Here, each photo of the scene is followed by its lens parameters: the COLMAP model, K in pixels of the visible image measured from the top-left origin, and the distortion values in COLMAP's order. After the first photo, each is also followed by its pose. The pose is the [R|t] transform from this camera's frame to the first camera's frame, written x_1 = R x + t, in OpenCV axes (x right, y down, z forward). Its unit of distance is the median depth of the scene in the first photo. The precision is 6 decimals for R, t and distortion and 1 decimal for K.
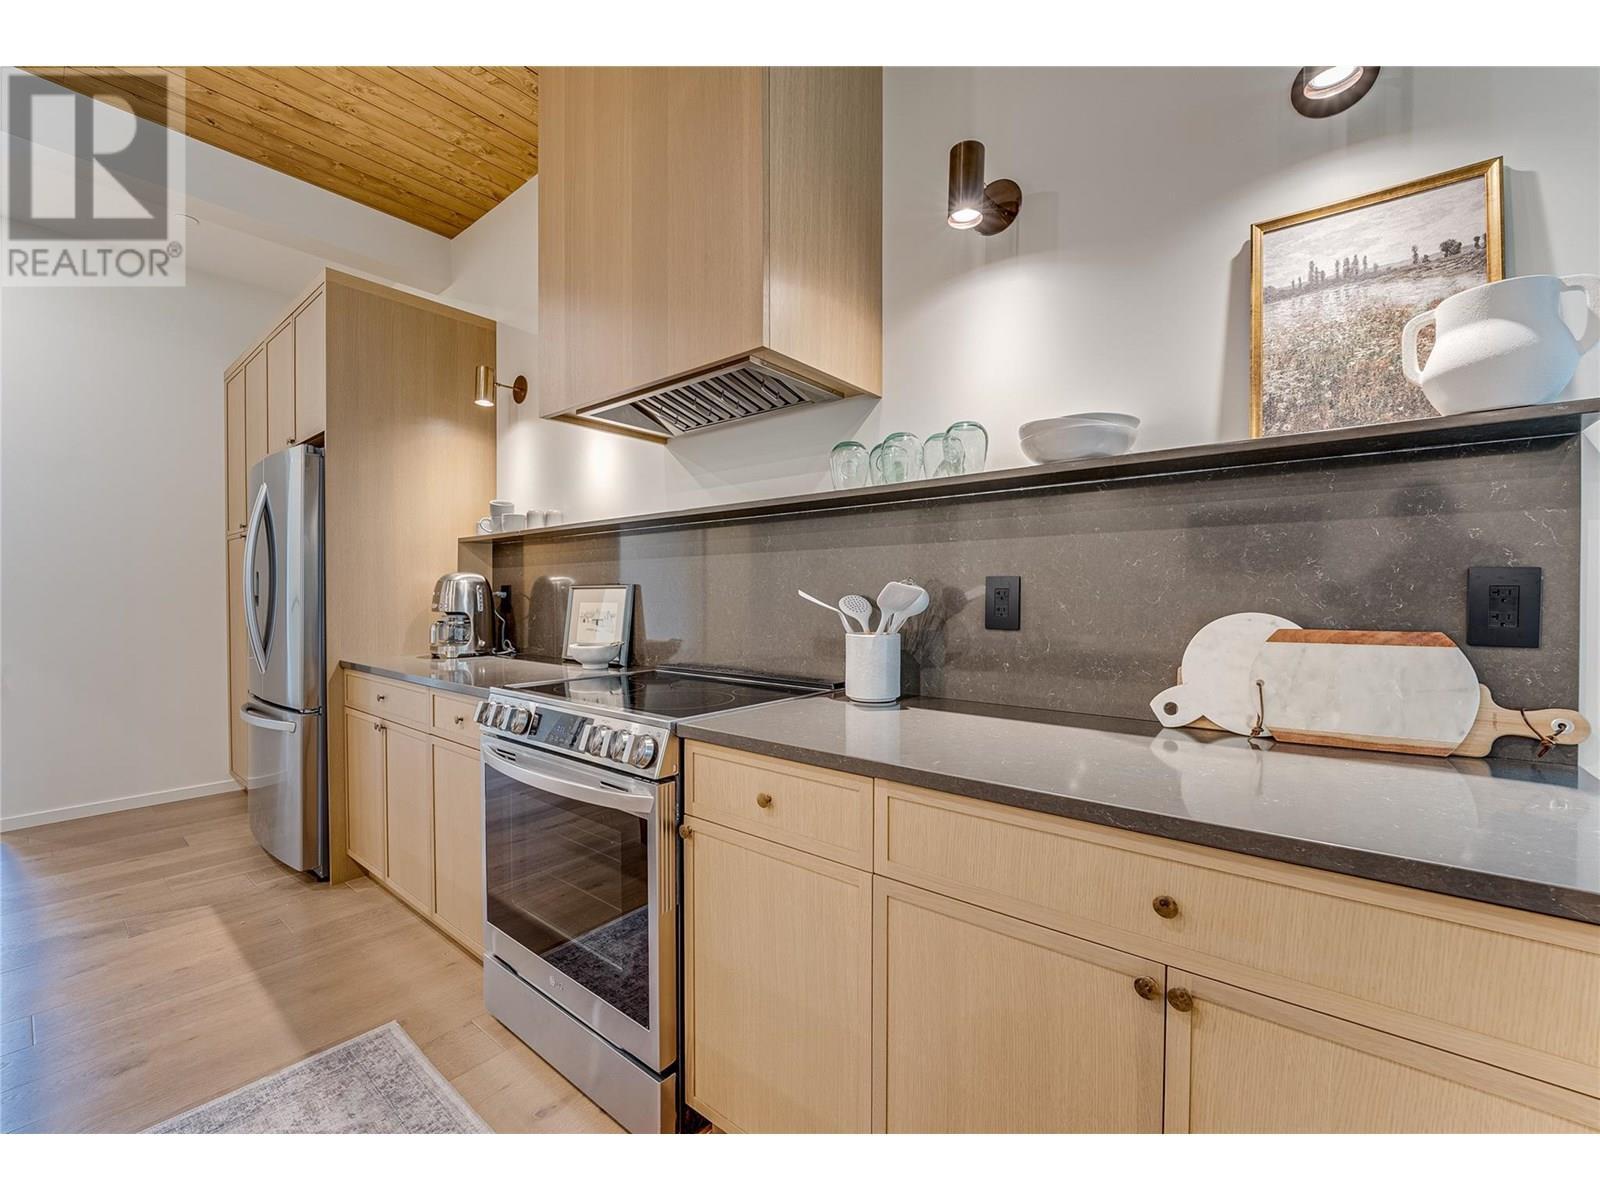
lens RADIAL K [[657.7, 0, 800.0], [0, 657.7, 600.0], [0, 0, 1]] dist [-0.012612, -0.000187]
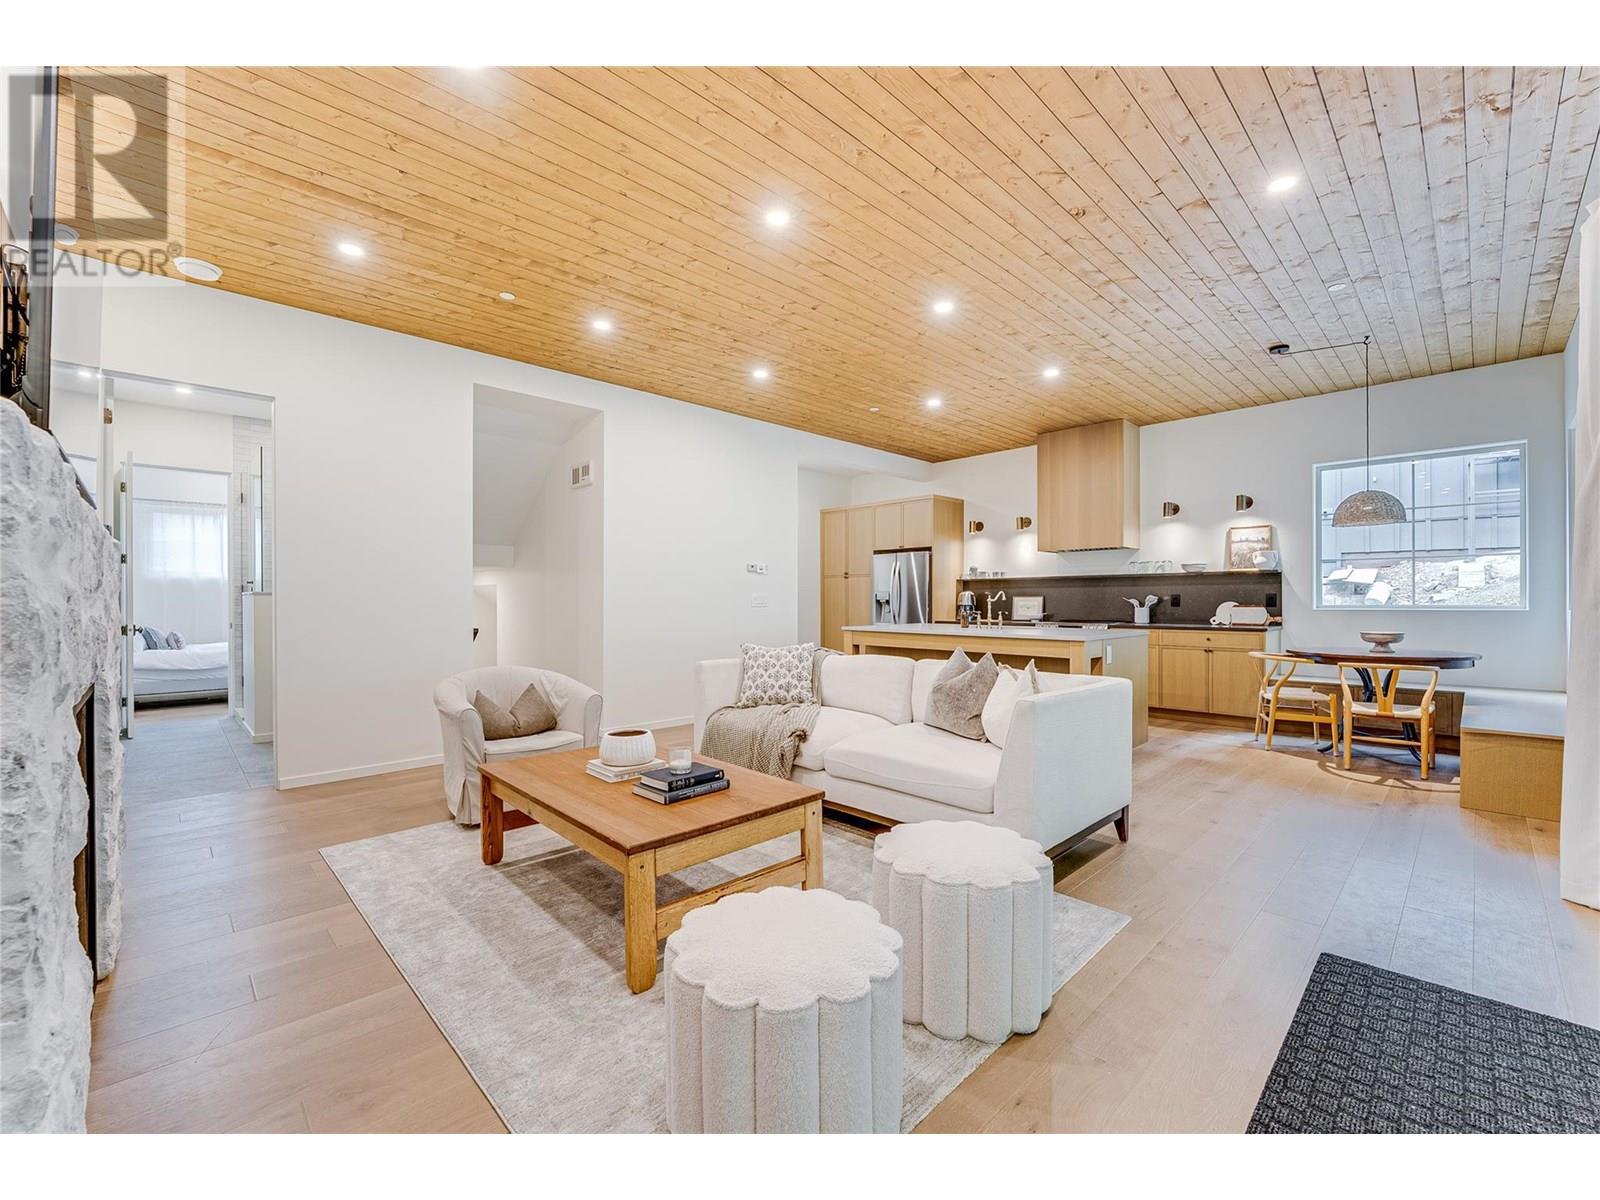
lens RADIAL K [[660.6, 0, 783.9], [0, 660.6, 599.4], [0, 0, 1]] dist [-0.011328, -0.000054]
pose [[0.990957, -0.002017, -0.134166, -1.679990], [0.000181, 0.999906, -0.013695, 0.055702], [0.134181, 0.013547, 0.990864, -3.681609]]
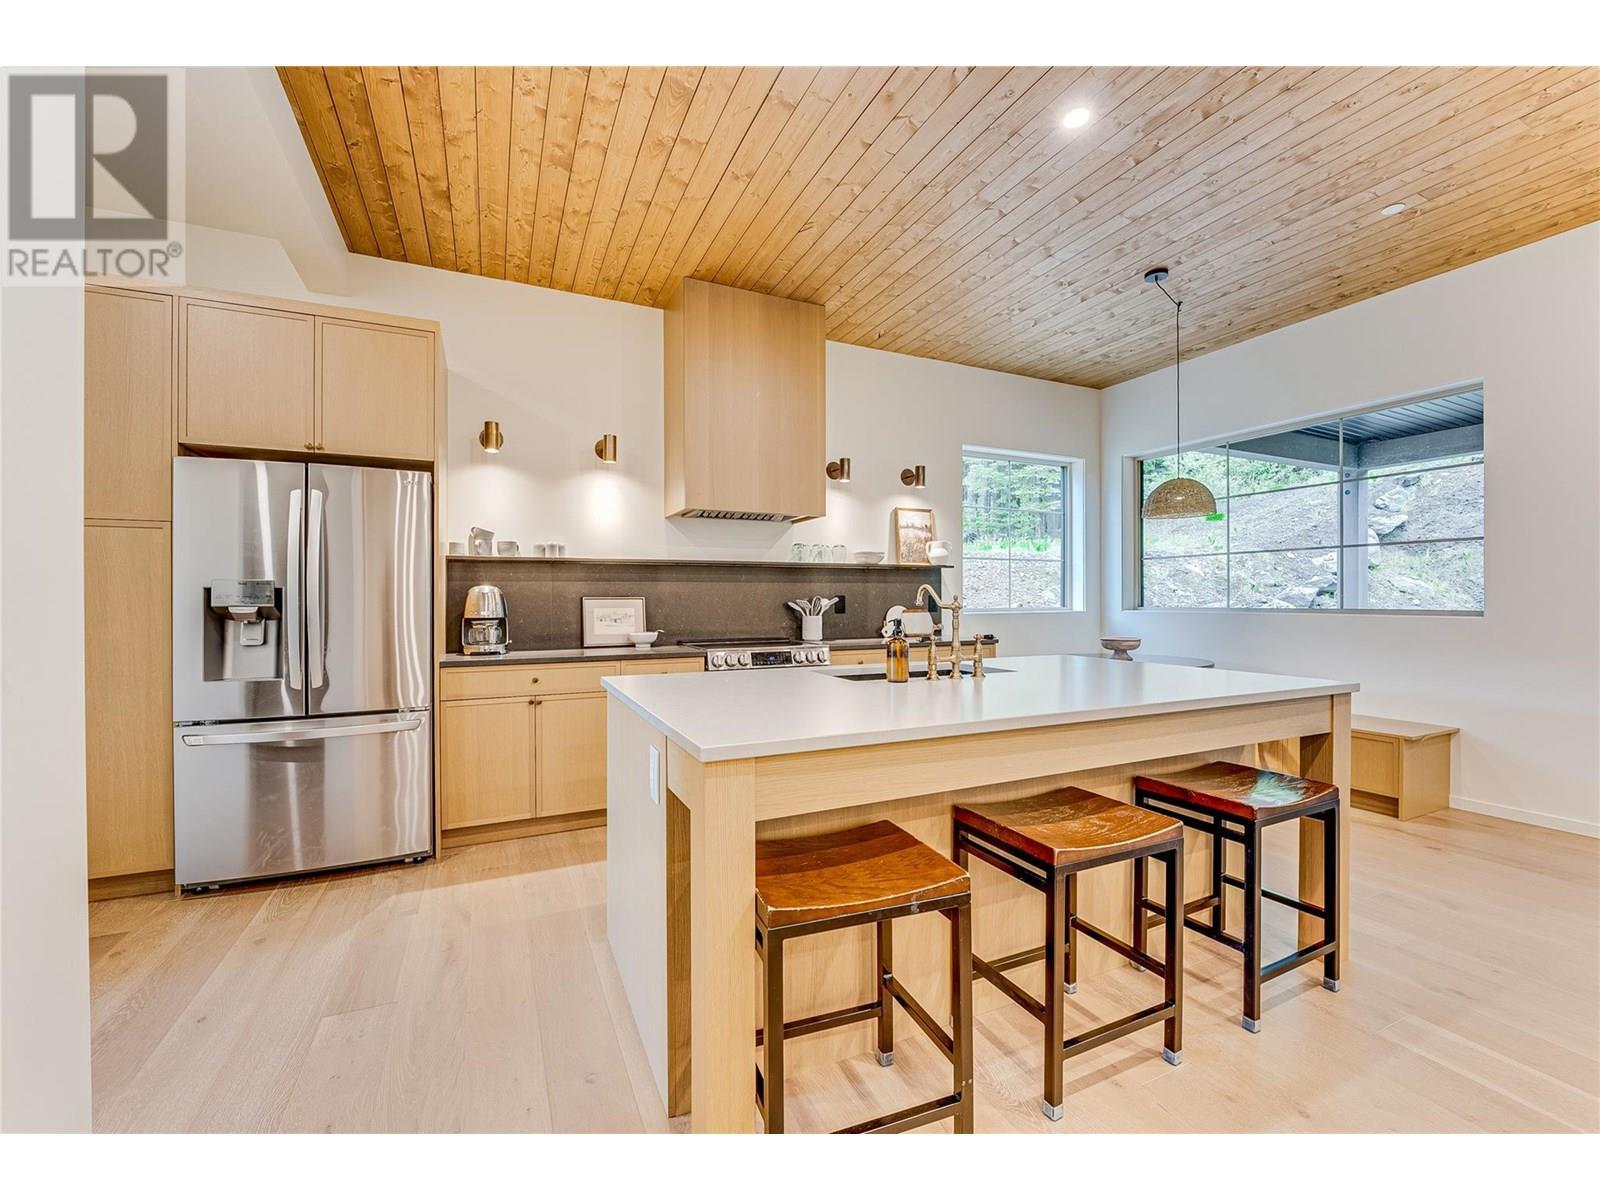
lens RADIAL K [[660.6, 0, 783.9], [0, 660.6, 599.4], [0, 0, 1]] dist [-0.011328, -0.000054]
pose [[0.440750, -0.003452, 0.897623, -2.496604], [0.012692, 0.999917, -0.002386, -0.014366], [-0.897540, 0.012444, 0.440757, -0.108676]]
